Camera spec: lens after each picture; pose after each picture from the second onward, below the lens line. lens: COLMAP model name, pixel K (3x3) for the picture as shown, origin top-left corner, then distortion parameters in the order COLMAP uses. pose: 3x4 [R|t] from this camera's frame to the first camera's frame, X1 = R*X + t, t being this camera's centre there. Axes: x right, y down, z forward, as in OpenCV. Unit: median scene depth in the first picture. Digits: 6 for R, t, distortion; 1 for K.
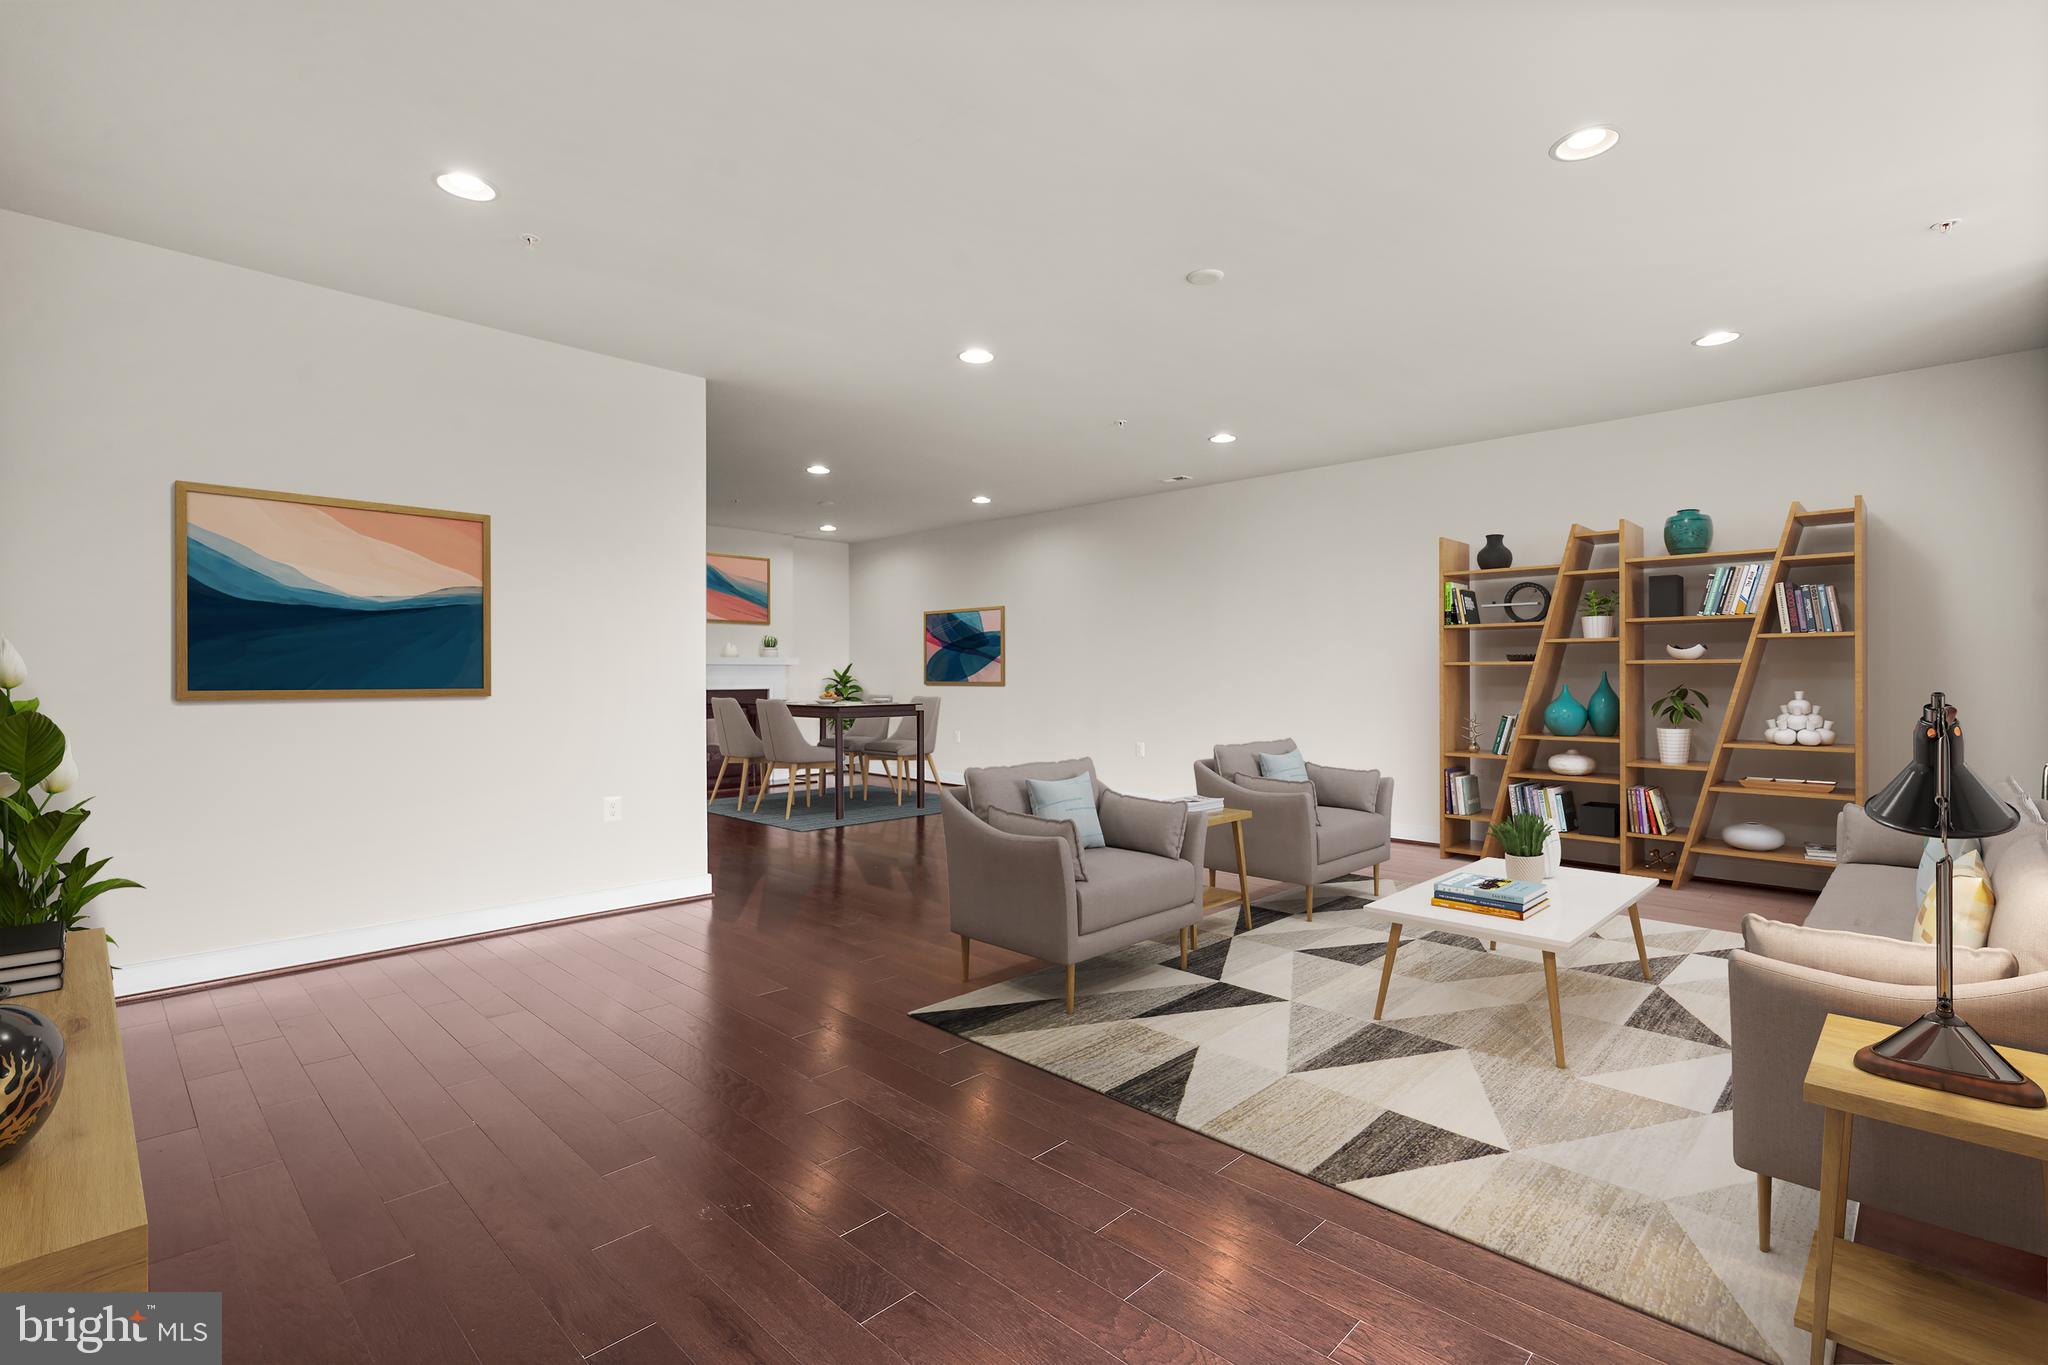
lens RADIAL K [[929.7, 0, 1024.0], [0, 929.7, 682.5], [0, 0, 1]] dist [-0.002064, 0.000136]
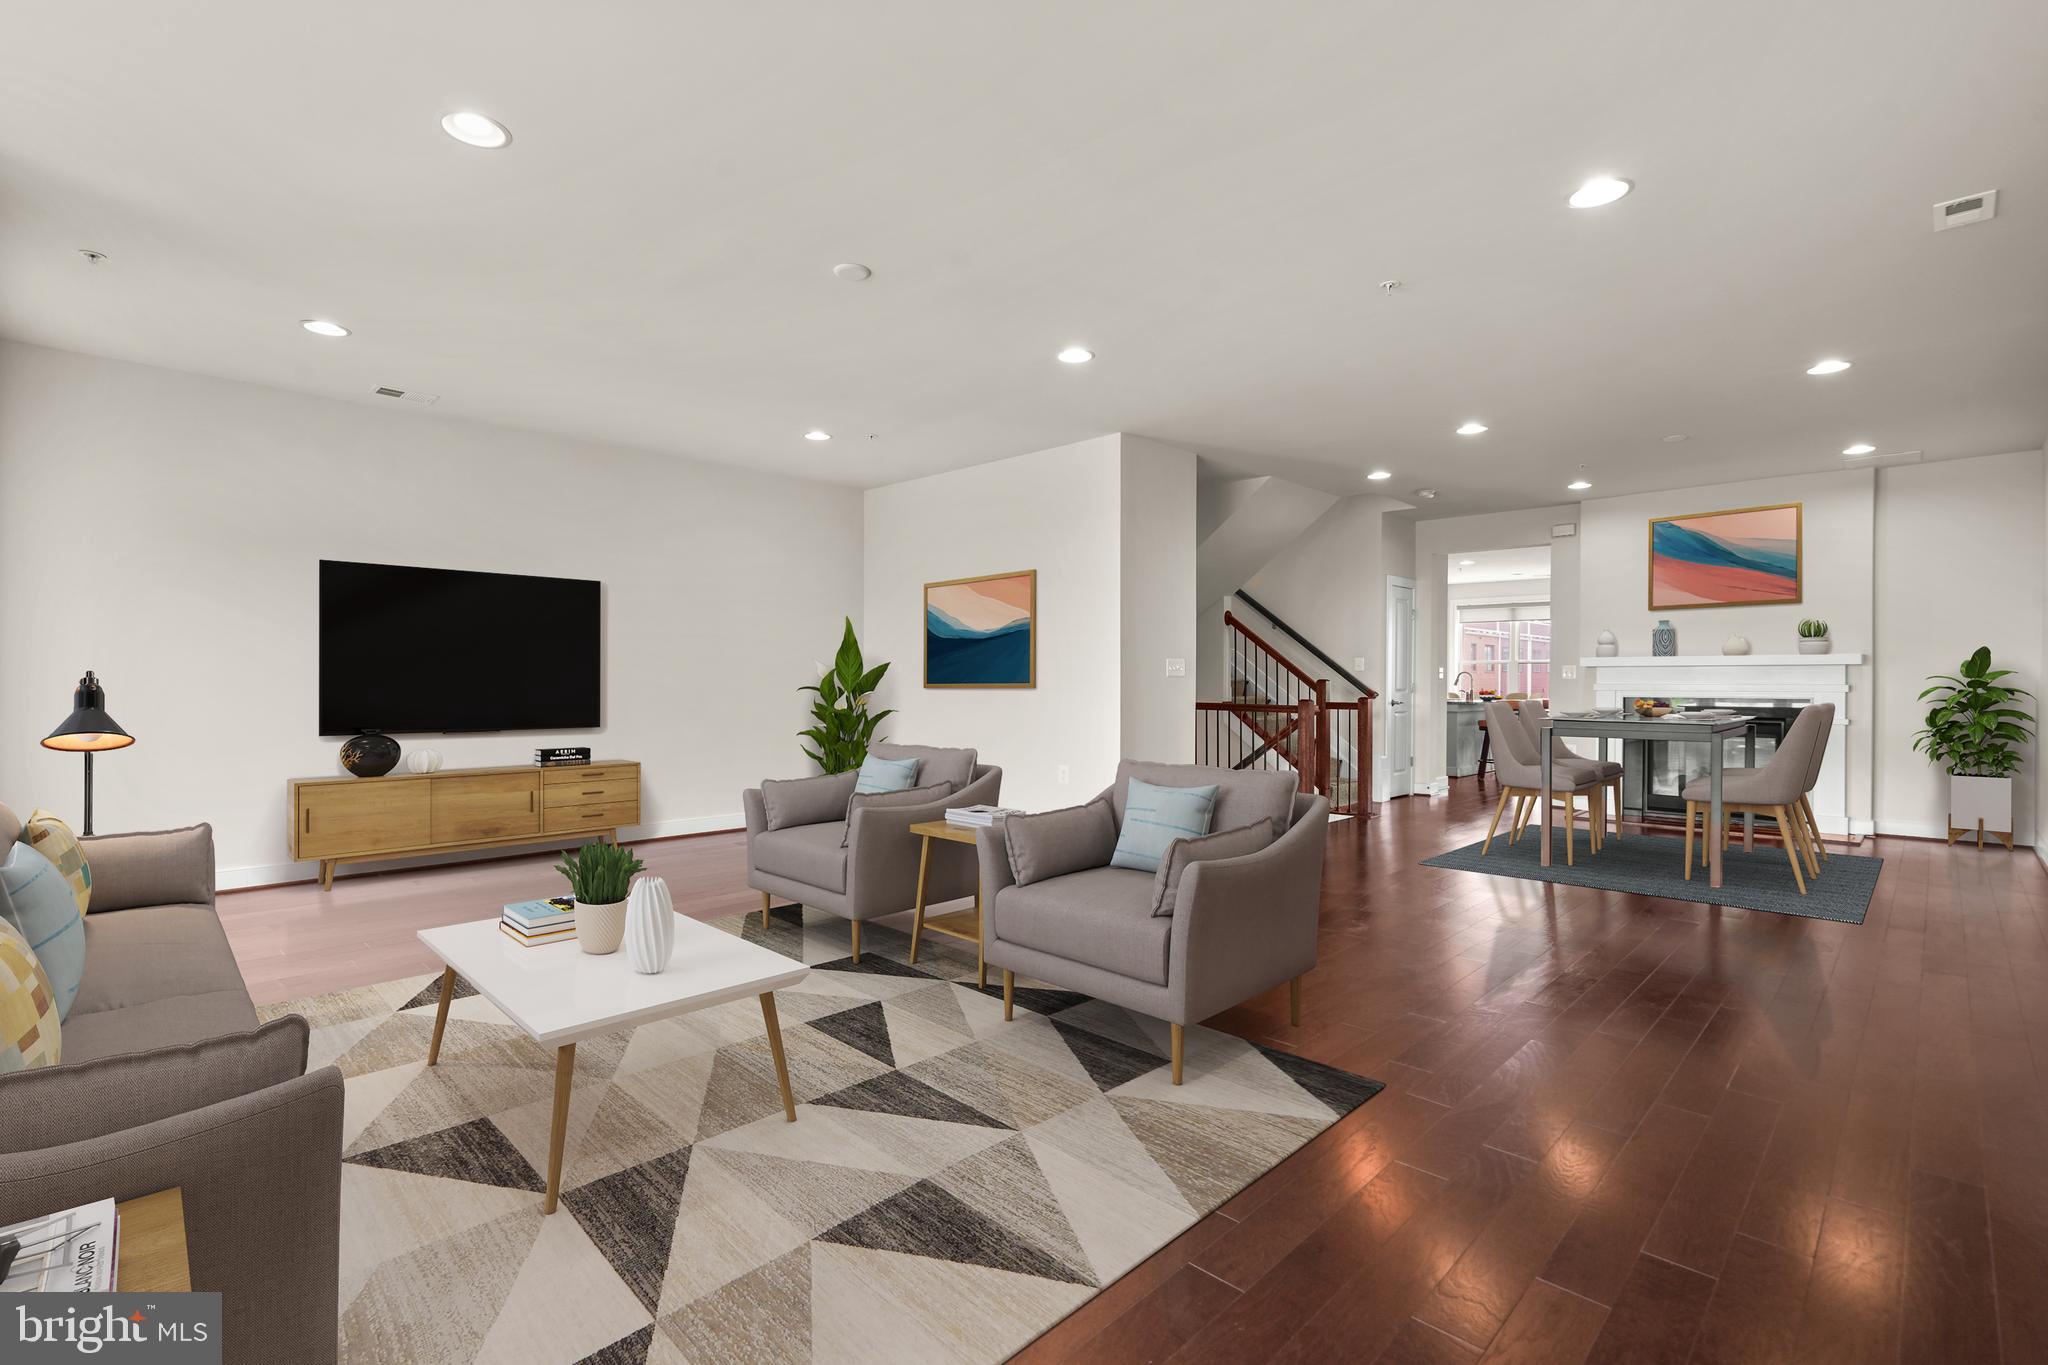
lens RADIAL K [[929.7, 0, 1024.0], [0, 929.7, 682.5], [0, 0, 1]] dist [-0.002064, 0.000136]
pose [[-0.019370, -0.006647, -0.999790, 1.064360], [-0.010250, 0.999927, -0.006449, 0.018432], [0.999760, 0.010123, -0.019436, 1.110544]]
